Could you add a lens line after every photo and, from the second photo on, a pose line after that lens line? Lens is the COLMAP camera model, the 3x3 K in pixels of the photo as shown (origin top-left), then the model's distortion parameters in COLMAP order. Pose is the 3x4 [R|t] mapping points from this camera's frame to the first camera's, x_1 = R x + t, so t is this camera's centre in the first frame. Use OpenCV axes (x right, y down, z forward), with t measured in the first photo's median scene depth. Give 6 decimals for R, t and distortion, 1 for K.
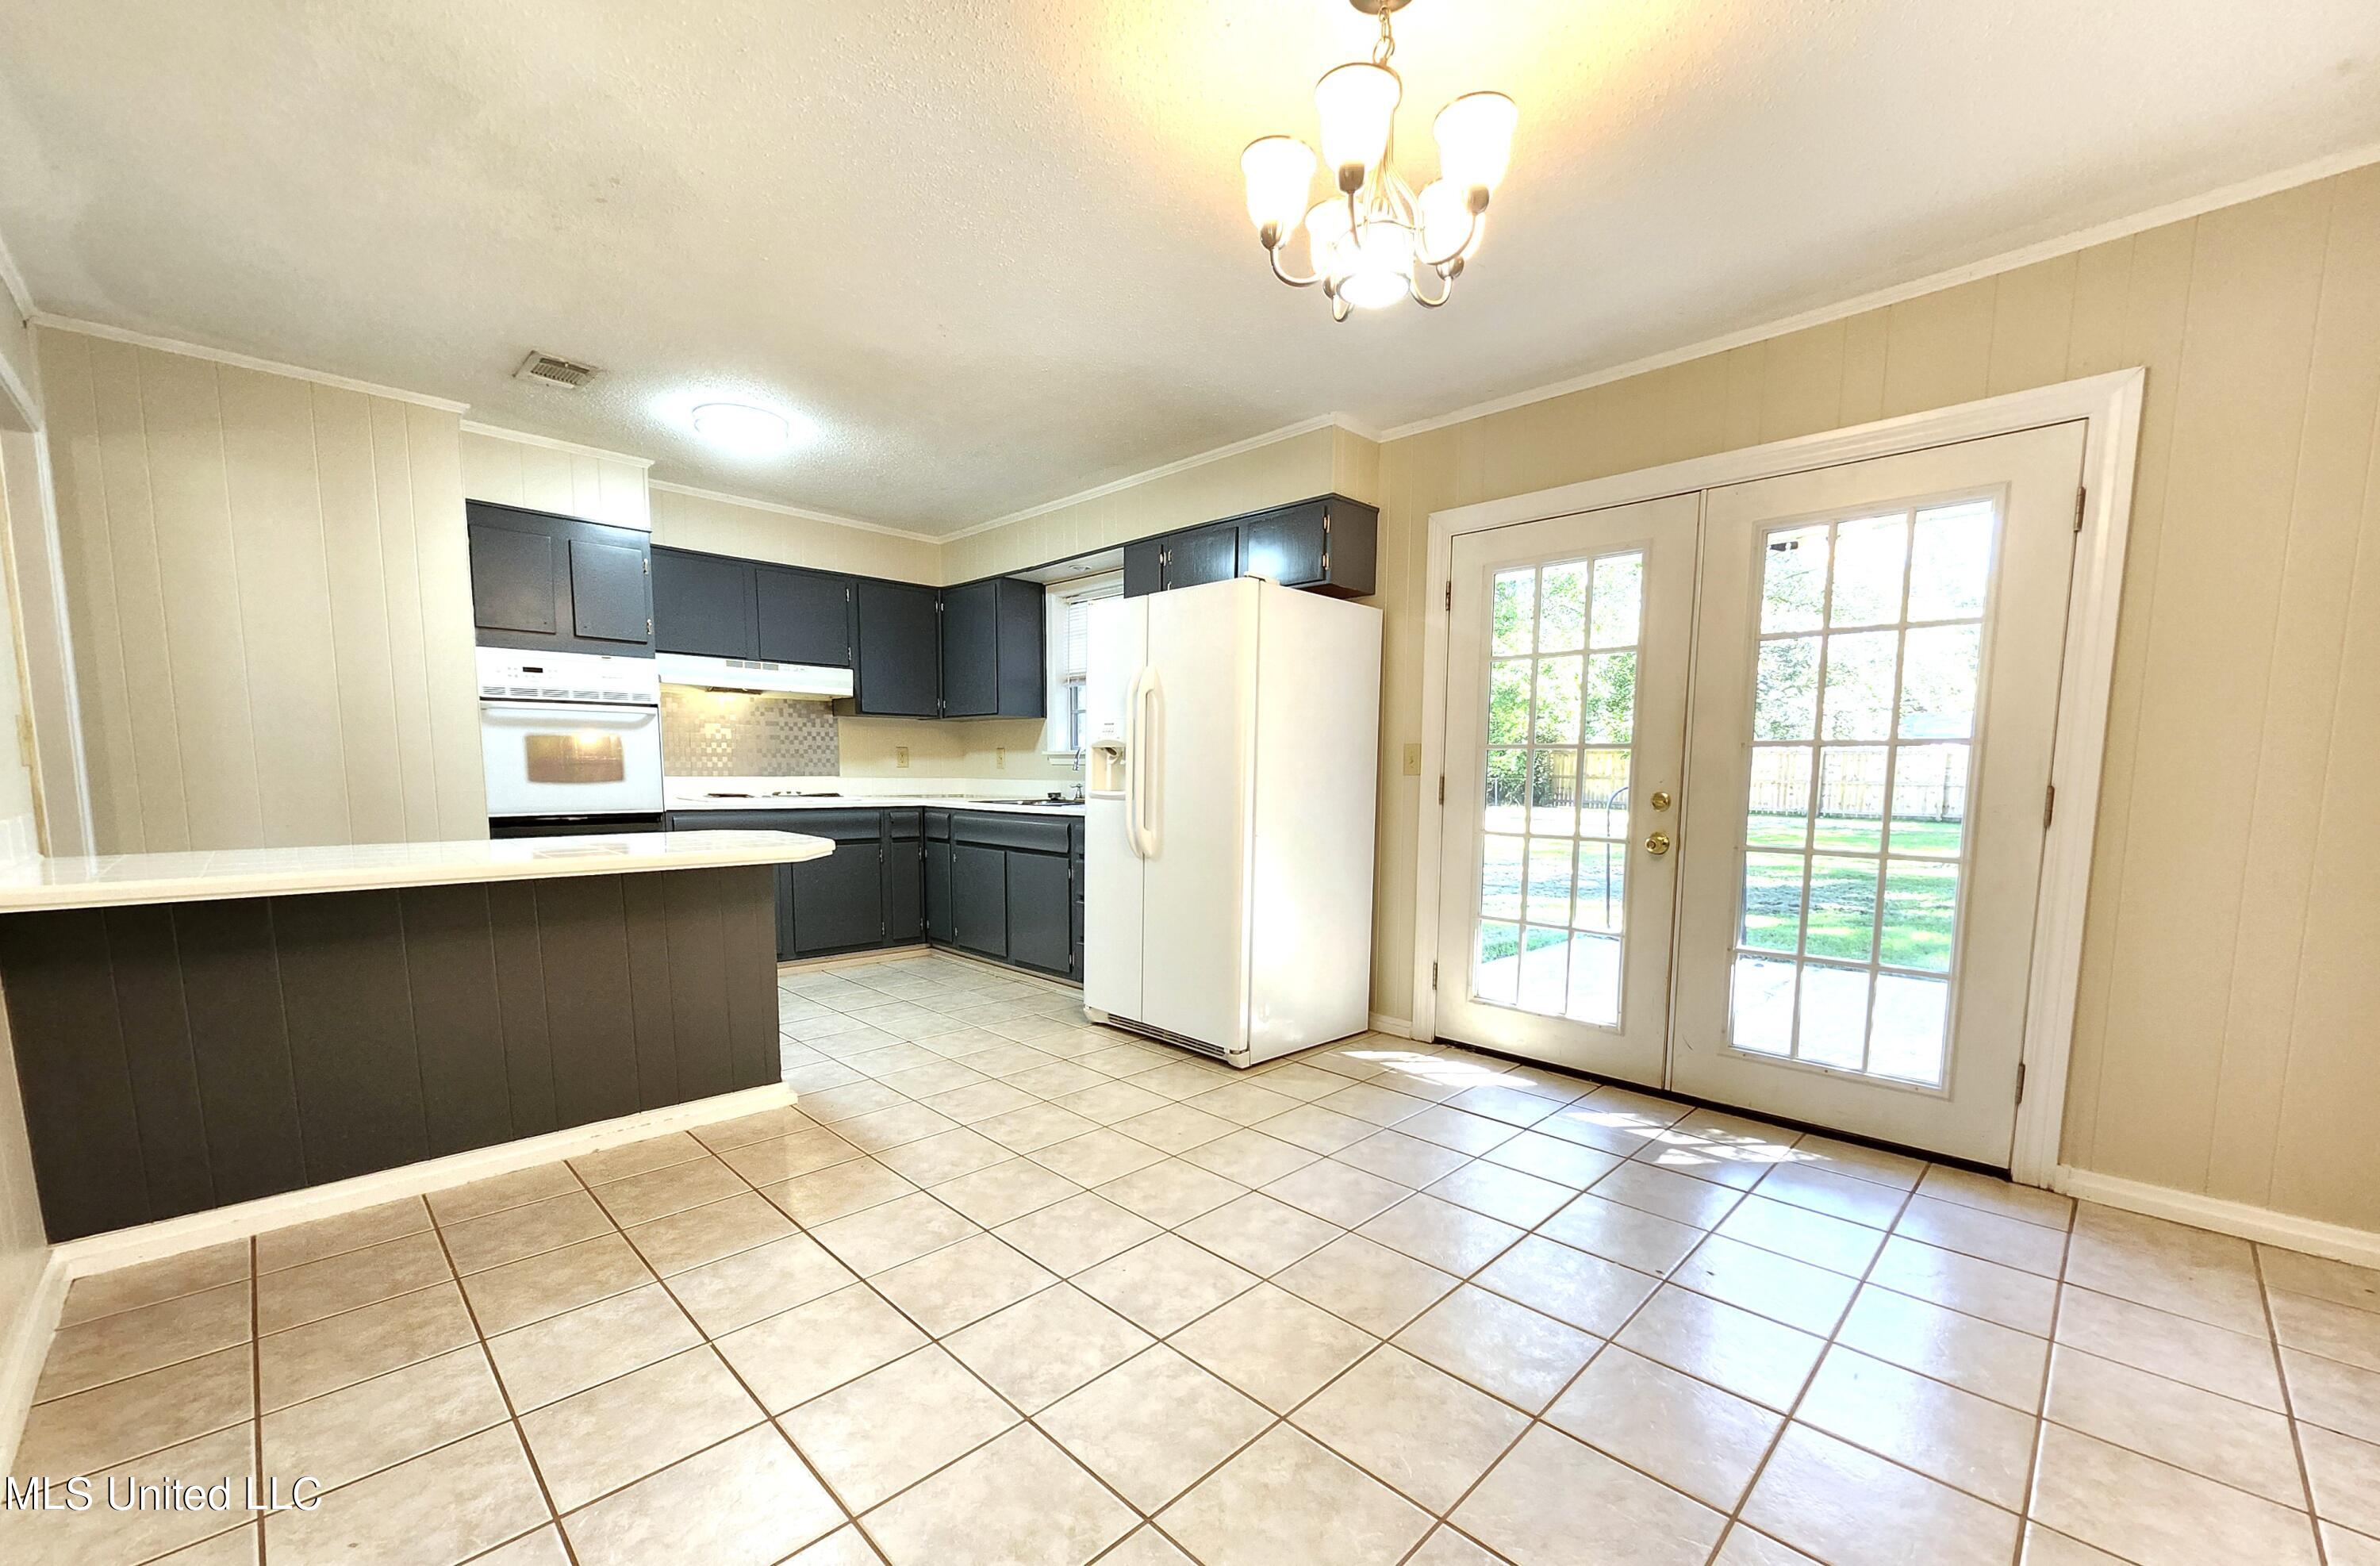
lens RADIAL K [[943.7, 0, 1190.3], [0, 943.7, 773.6], [0, 0, 1]] dist [-0.000420, -0.000014]
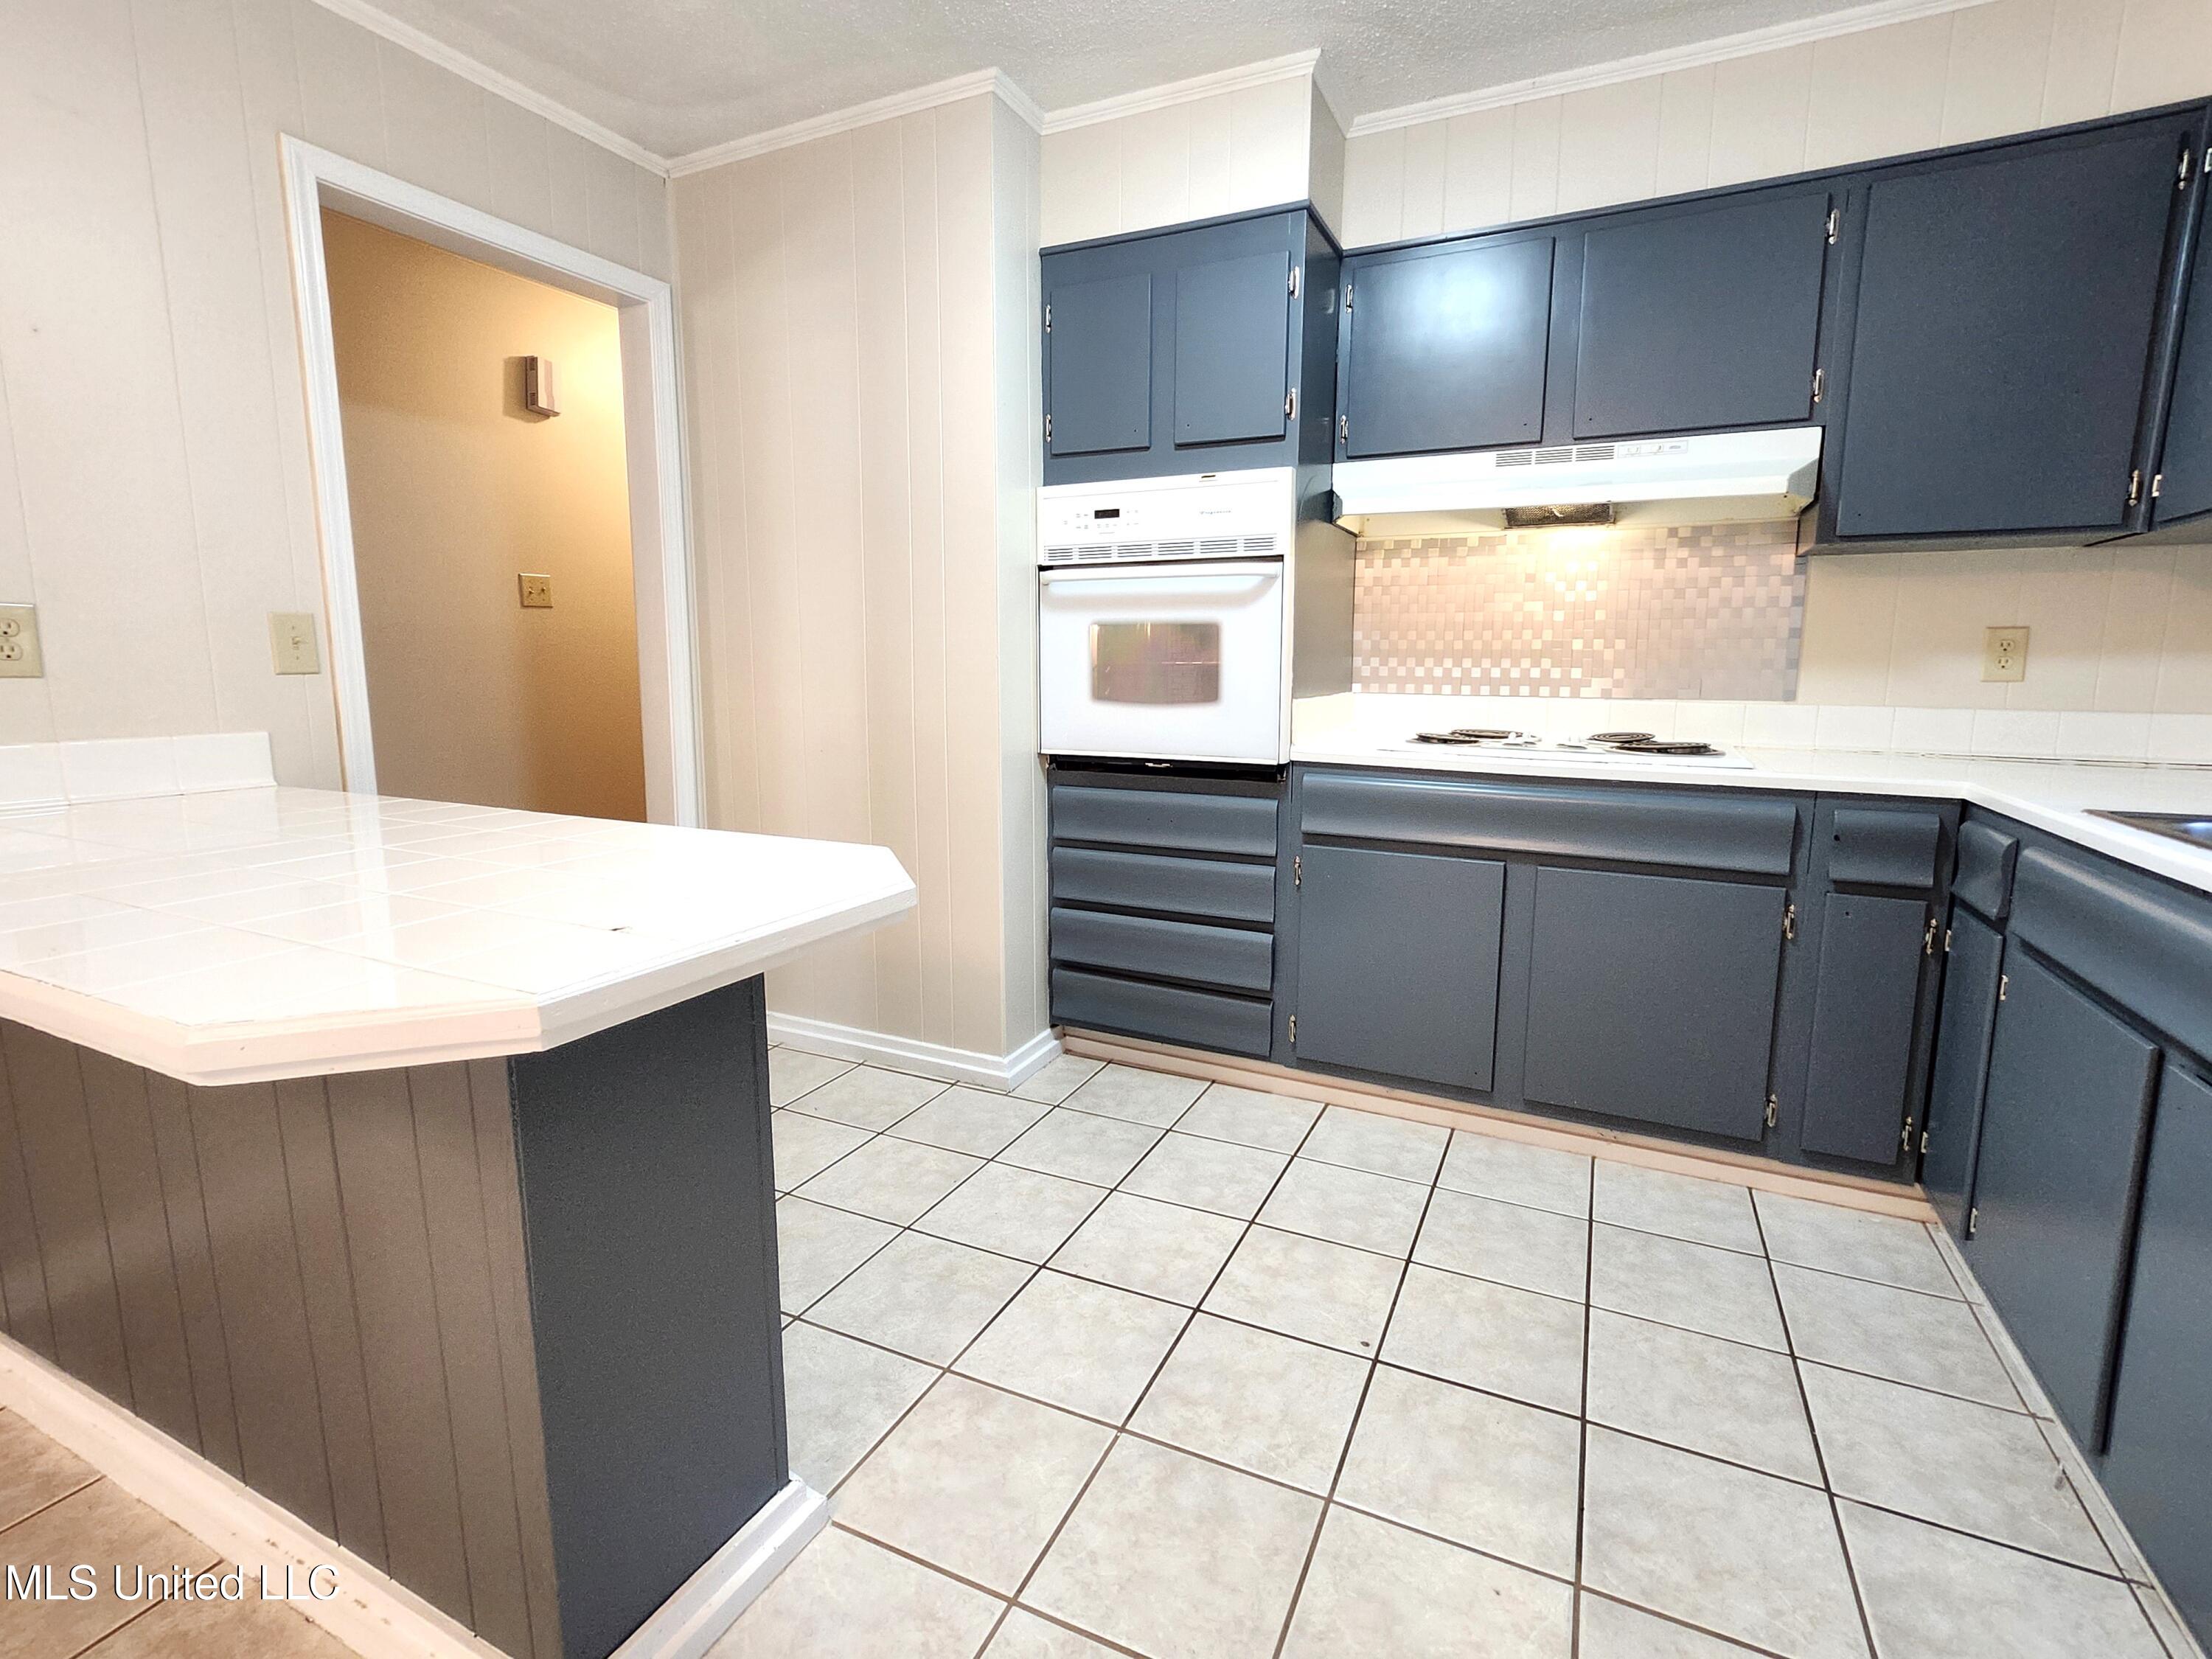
lens RADIAL K [[1066.0, 0, 1094.1], [0, 1066.0, 812.0], [0, 0, 1]] dist [-0.000369, 0.001114]
pose [[0.332457, 0.130000, -0.934116, -0.035511], [-0.010655, 0.990909, 0.134112, -0.011220], [0.943058, -0.034633, 0.330820, 0.698881]]
